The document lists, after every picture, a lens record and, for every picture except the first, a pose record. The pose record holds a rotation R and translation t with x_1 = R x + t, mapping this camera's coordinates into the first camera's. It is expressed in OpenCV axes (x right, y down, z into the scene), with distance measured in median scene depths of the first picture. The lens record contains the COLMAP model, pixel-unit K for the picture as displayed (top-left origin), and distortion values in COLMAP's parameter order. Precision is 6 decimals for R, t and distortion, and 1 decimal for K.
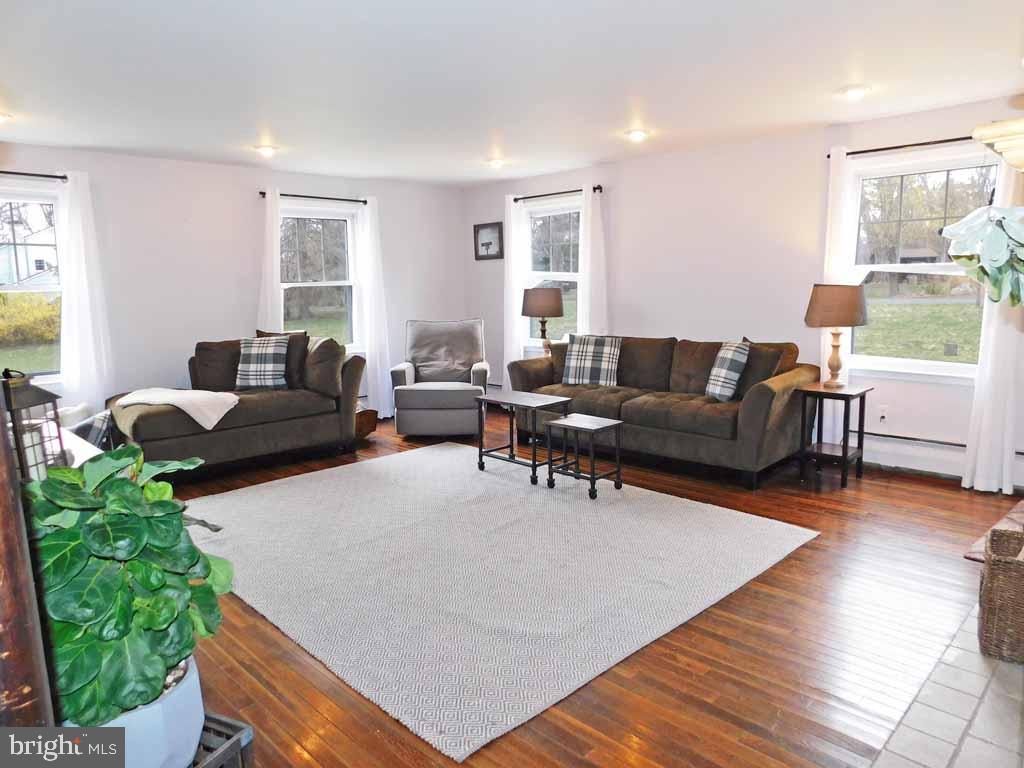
lens RADIAL K [[679.8, 0, 512.0], [0, 679.8, 384.0], [0, 0, 1]] dist [-0.063453, 0.058211]
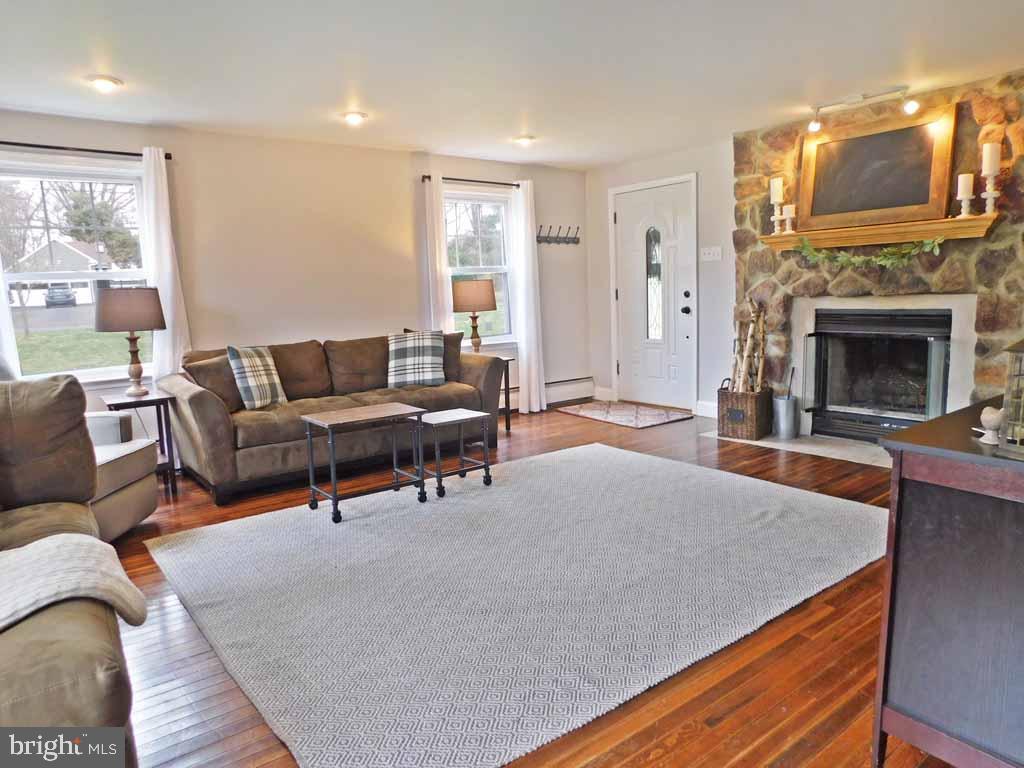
lens RADIAL K [[679.8, 0, 512.0], [0, 679.8, 384.0], [0, 0, 1]] dist [-0.063453, 0.058211]
pose [[0.119744, -0.142139, 0.982577, -0.796211], [0.160026, 0.979520, 0.122195, -0.092899], [-0.979823, 0.142606, 0.140037, 0.728389]]
